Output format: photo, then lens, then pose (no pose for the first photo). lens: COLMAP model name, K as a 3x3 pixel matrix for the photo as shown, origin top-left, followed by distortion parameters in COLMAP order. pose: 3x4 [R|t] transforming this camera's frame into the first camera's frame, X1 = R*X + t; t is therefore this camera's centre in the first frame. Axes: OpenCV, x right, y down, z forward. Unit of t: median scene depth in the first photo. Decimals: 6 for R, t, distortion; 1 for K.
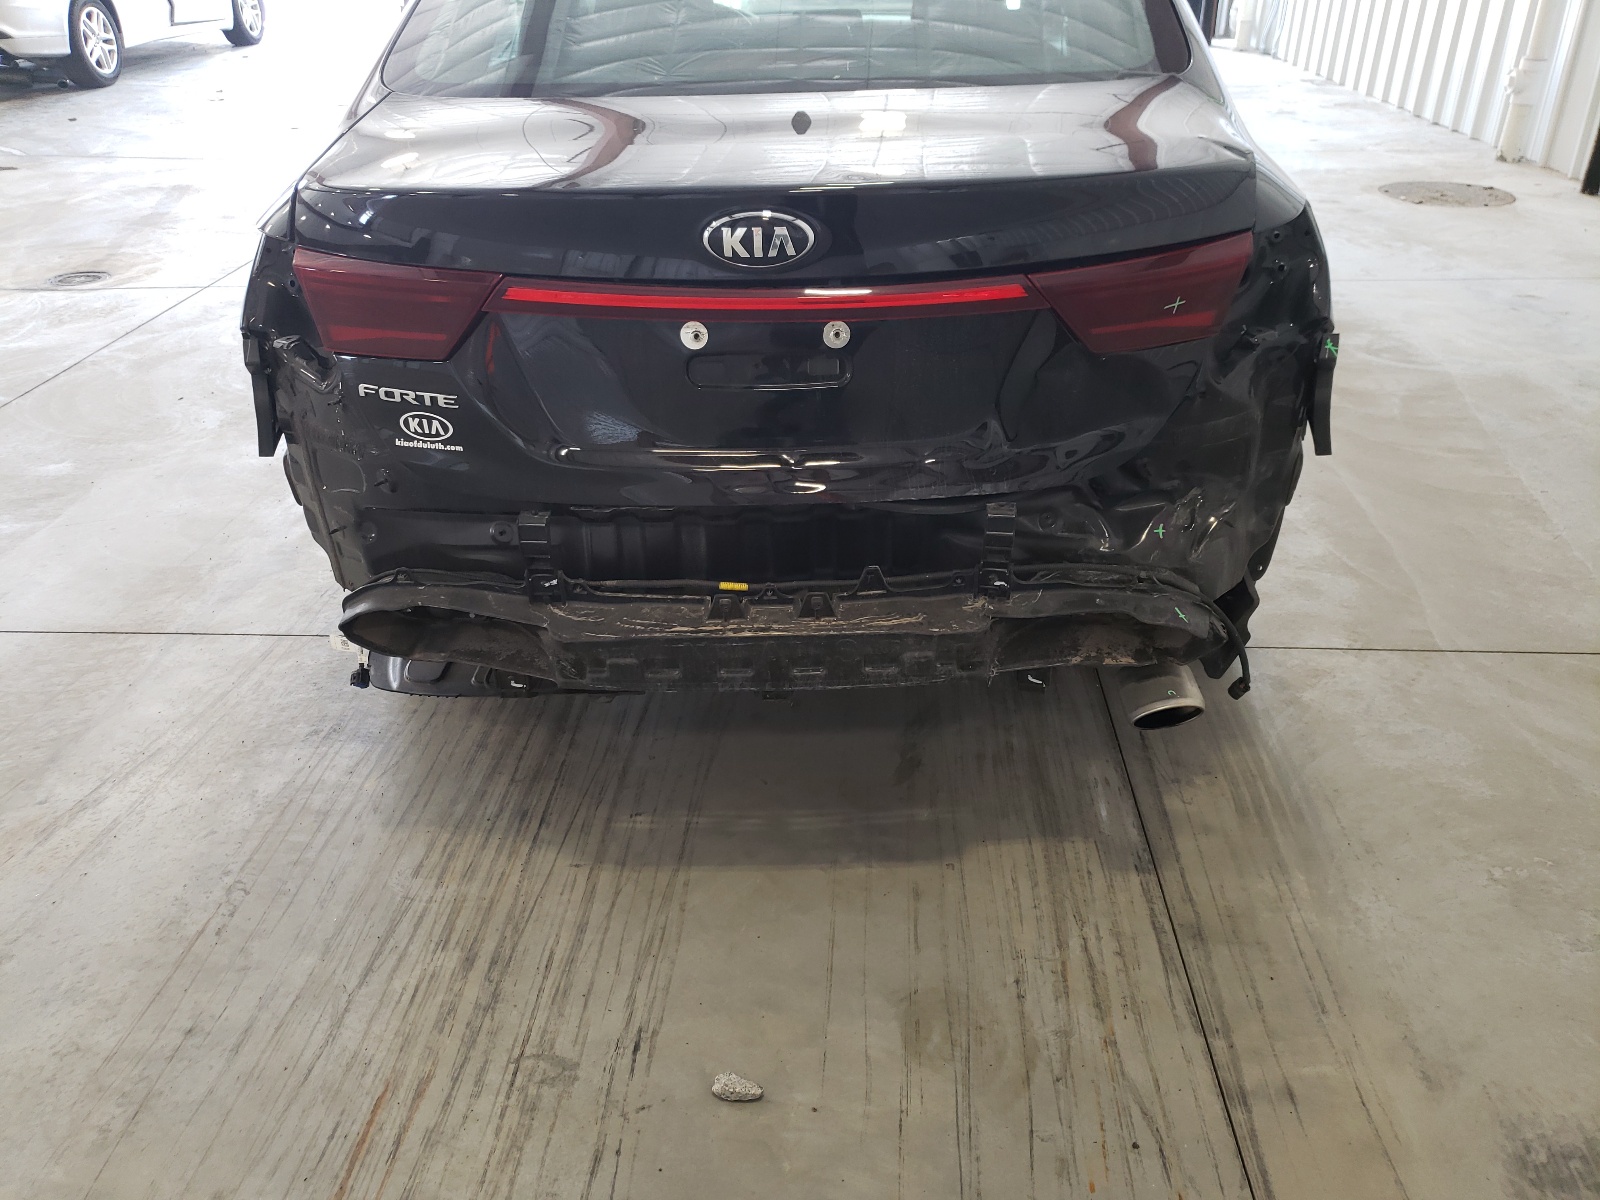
lens RADIAL K [[1227.1, 0, 792.9], [0, 1227.1, 593.1], [0, 0, 1]] dist [0.025425, -0.006282]
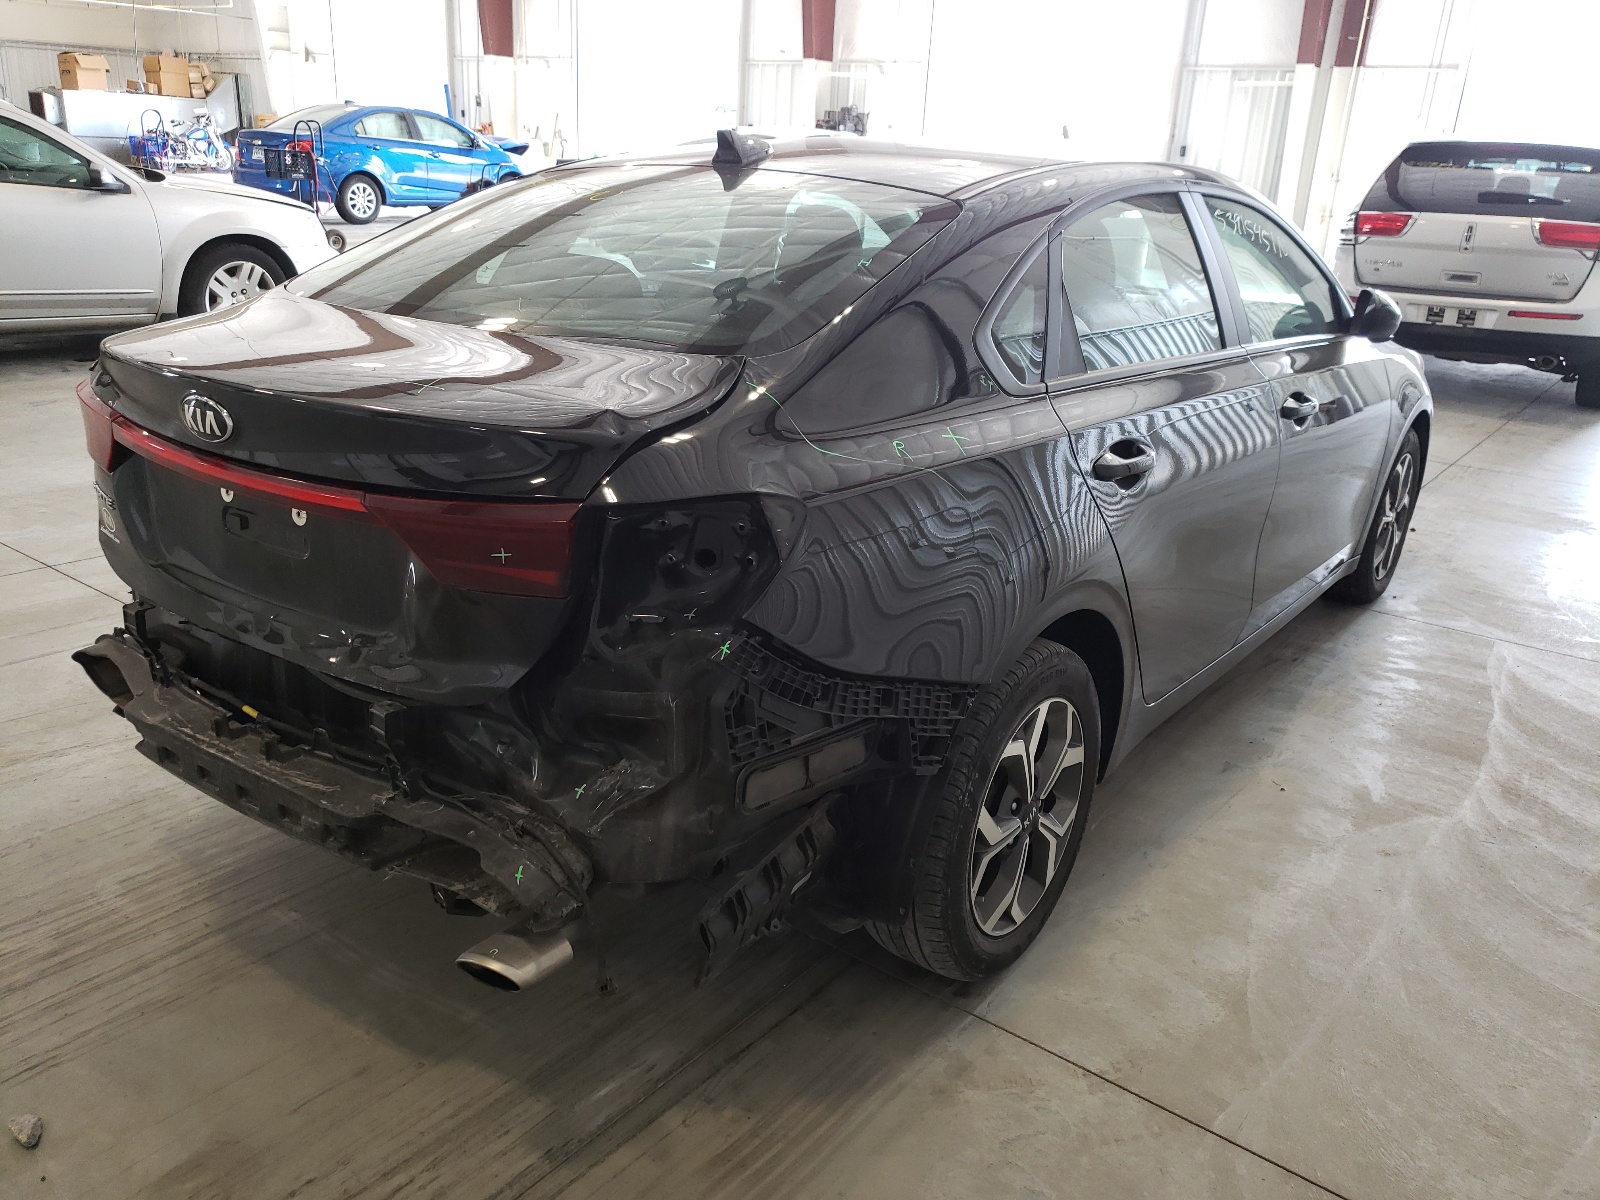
lens RADIAL K [[1227.1, 0, 801.6], [0, 1227.1, 605.2], [0, 0, 1]] dist [0.025425, -0.006282]
pose [[0.827972, 0.242845, -0.505459, 0.865425], [-0.324217, 0.942749, -0.078148, -0.163538], [0.457543, 0.228583, 0.859304, 0.214222]]
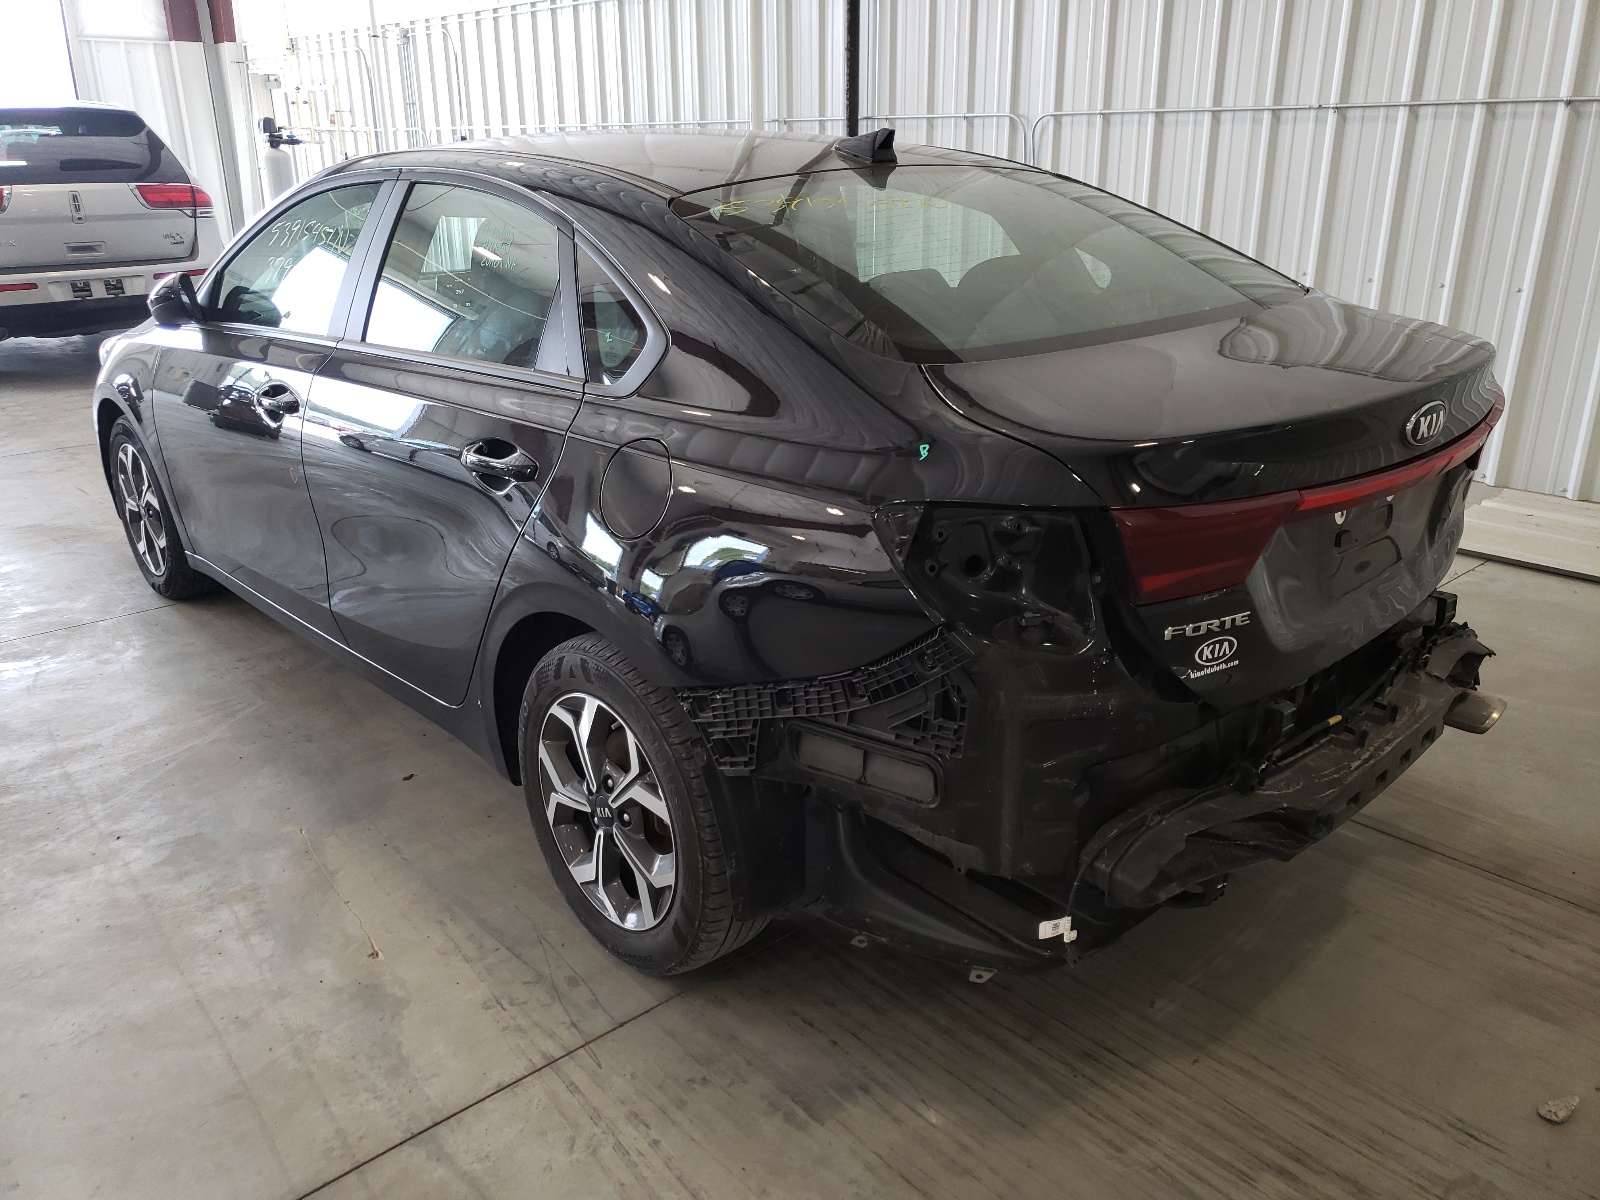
lens RADIAL K [[1227.1, 0, 814.6], [0, 1227.1, 604.3], [0, 0, 1]] dist [0.025425, -0.006282]
pose [[0.714693, -0.238779, 0.657418, -1.066195], [0.342585, 0.938962, -0.031393, -0.224877], [-0.609795, 0.247658, 0.752871, 0.367780]]
